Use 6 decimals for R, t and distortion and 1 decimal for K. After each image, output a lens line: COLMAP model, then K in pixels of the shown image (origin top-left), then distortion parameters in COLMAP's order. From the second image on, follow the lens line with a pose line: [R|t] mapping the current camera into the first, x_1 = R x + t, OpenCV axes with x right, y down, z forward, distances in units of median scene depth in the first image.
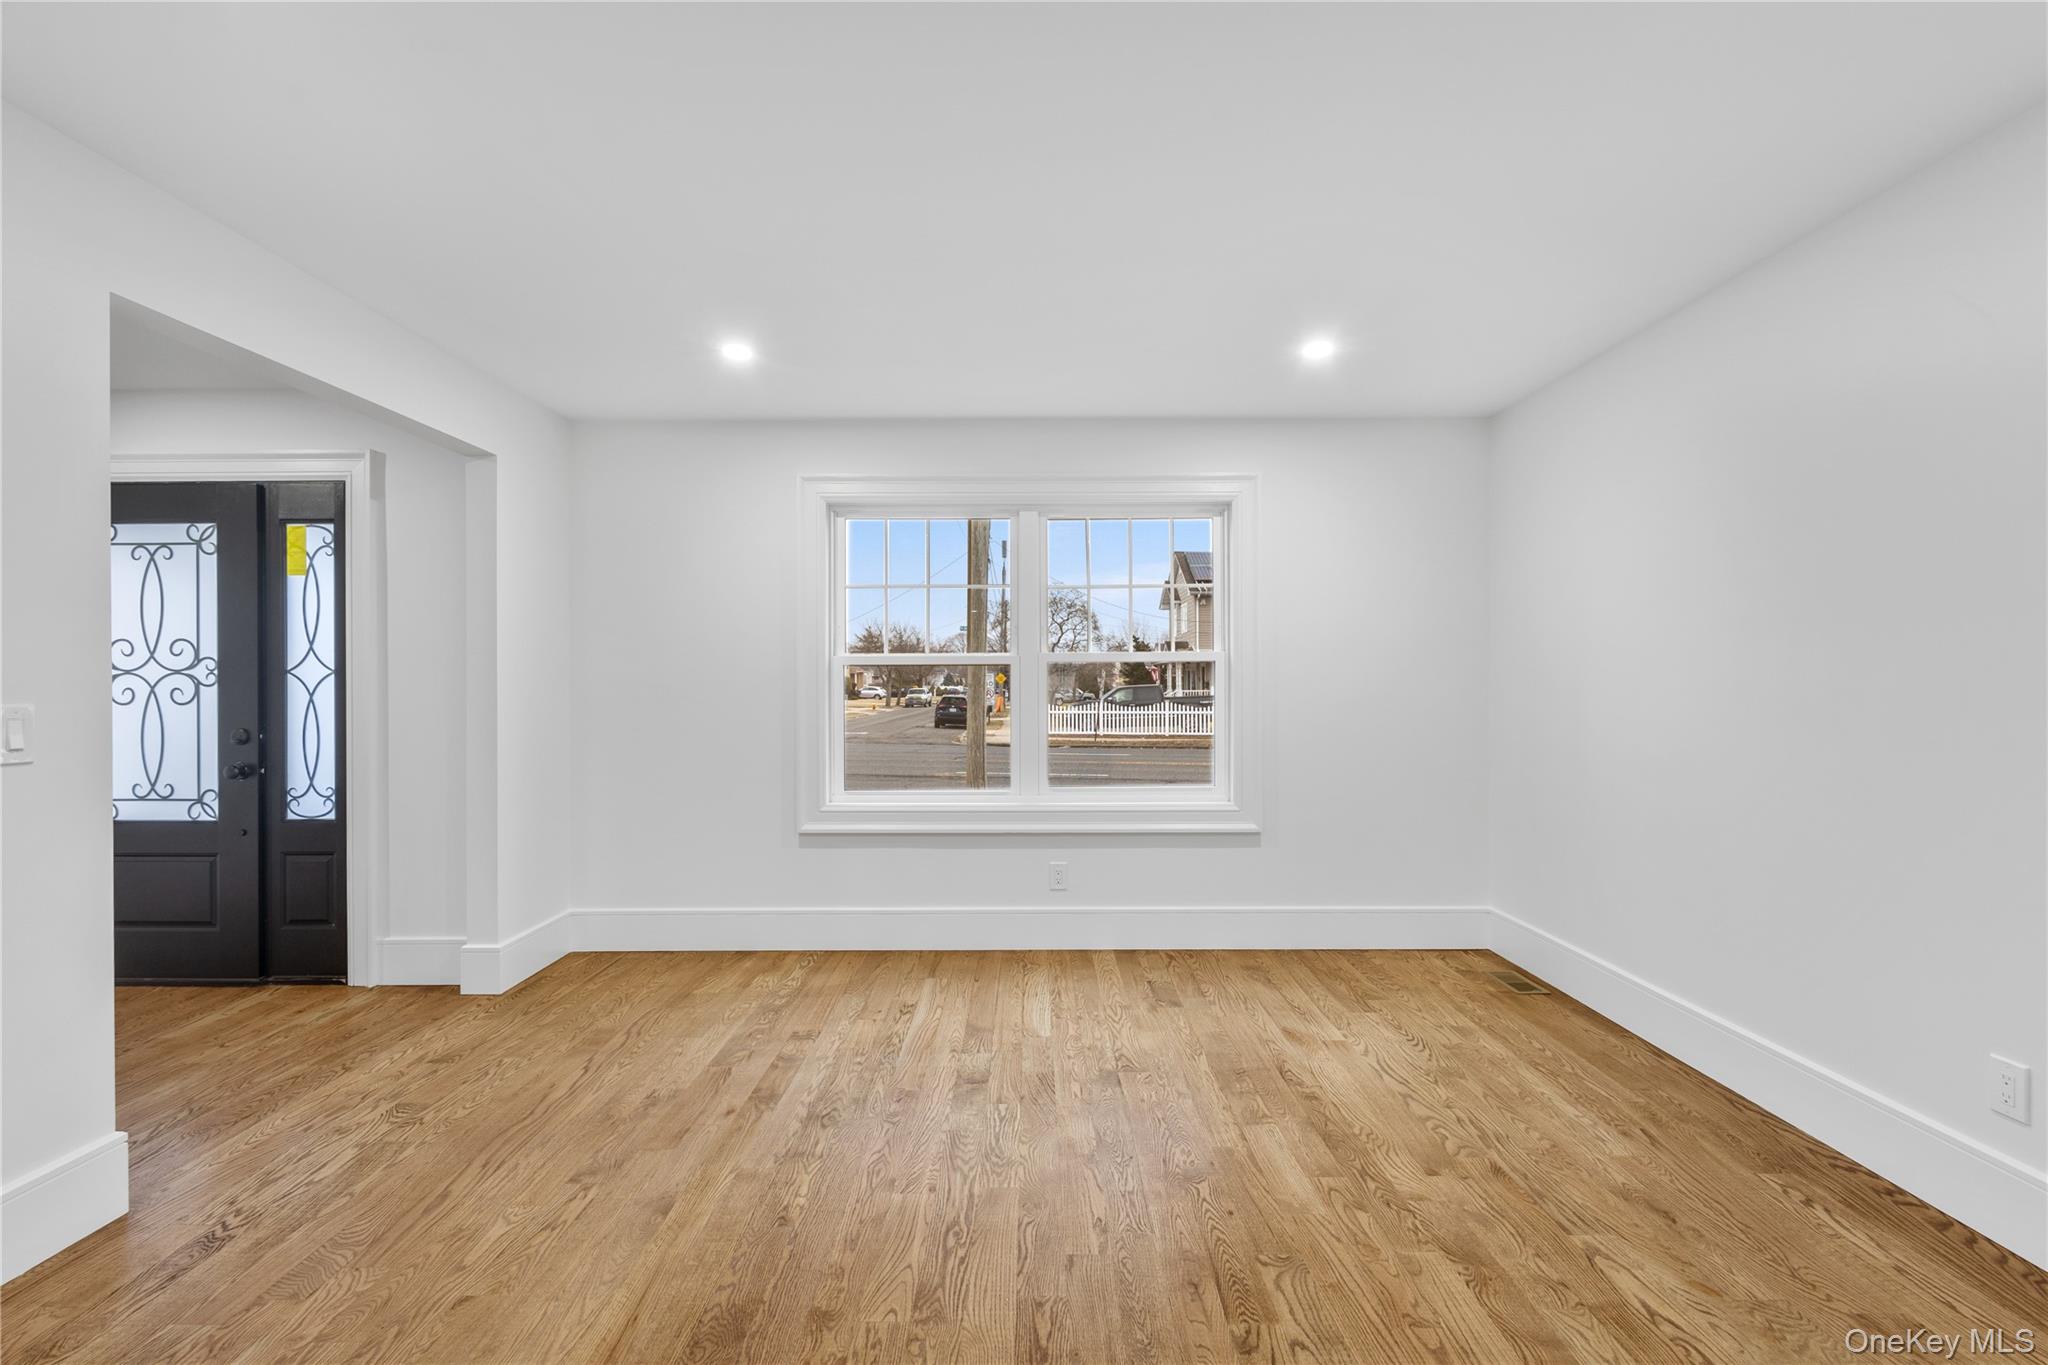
lens RADIAL K [[942.0, 0, 1023.6], [0, 942.0, 674.6], [0, 0, 1]] dist [0.007267, -0.000541]
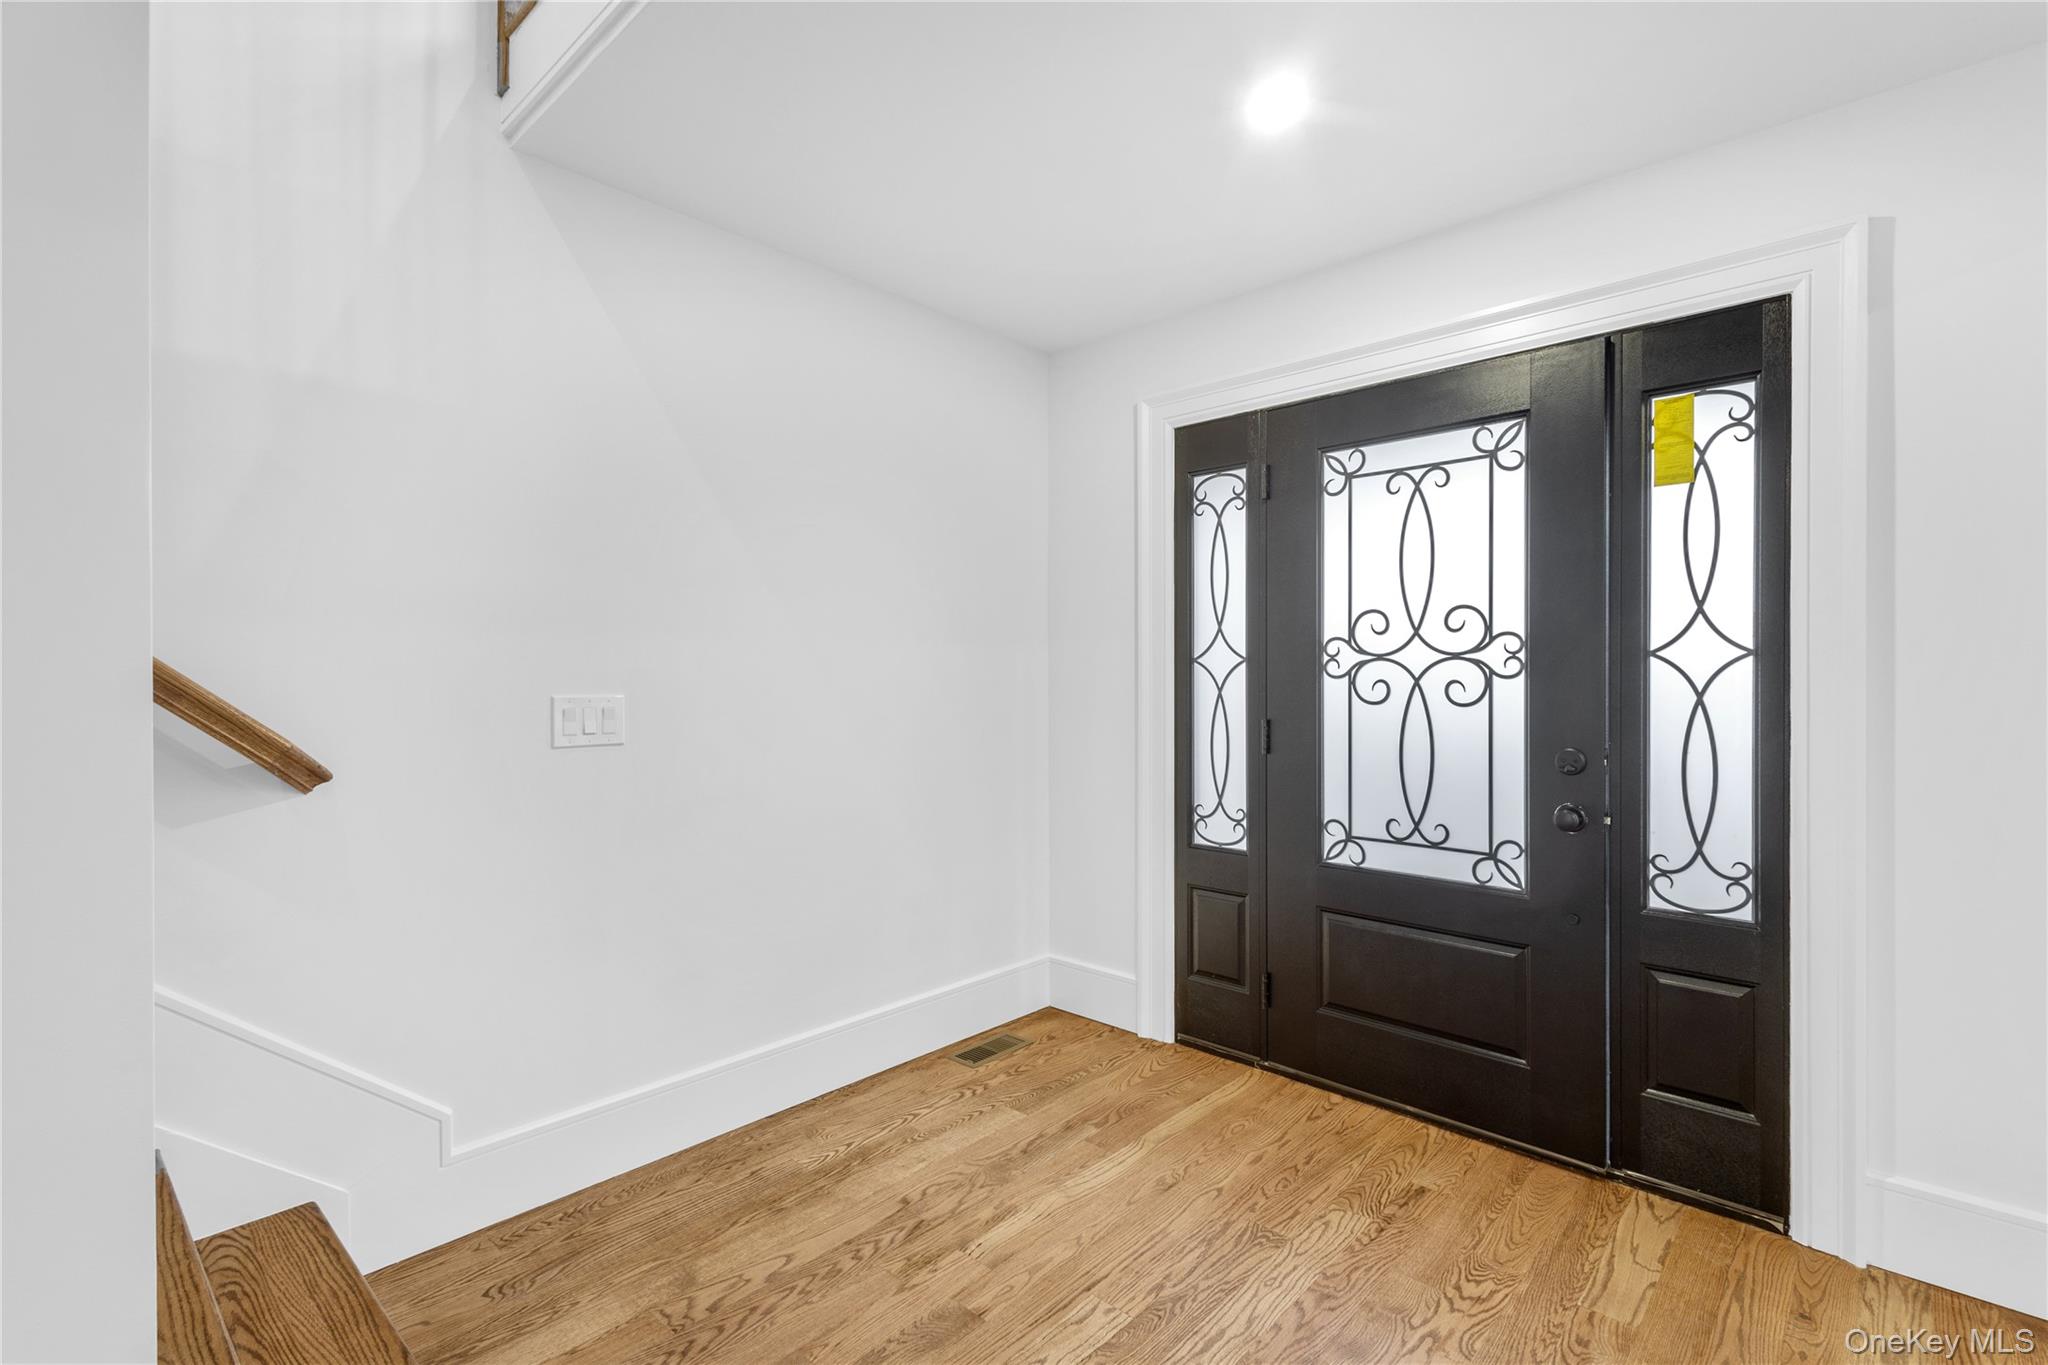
lens RADIAL K [[942.0, 0, 1023.6], [0, 942.0, 674.6], [0, 0, 1]] dist [0.007267, -0.000541]
pose [[0.735923, 0.001190, -0.677064, -0.670224], [0.000107, 0.999998, 0.001873, 0.008868], [0.677065, -0.001451, 0.735922, 0.313367]]
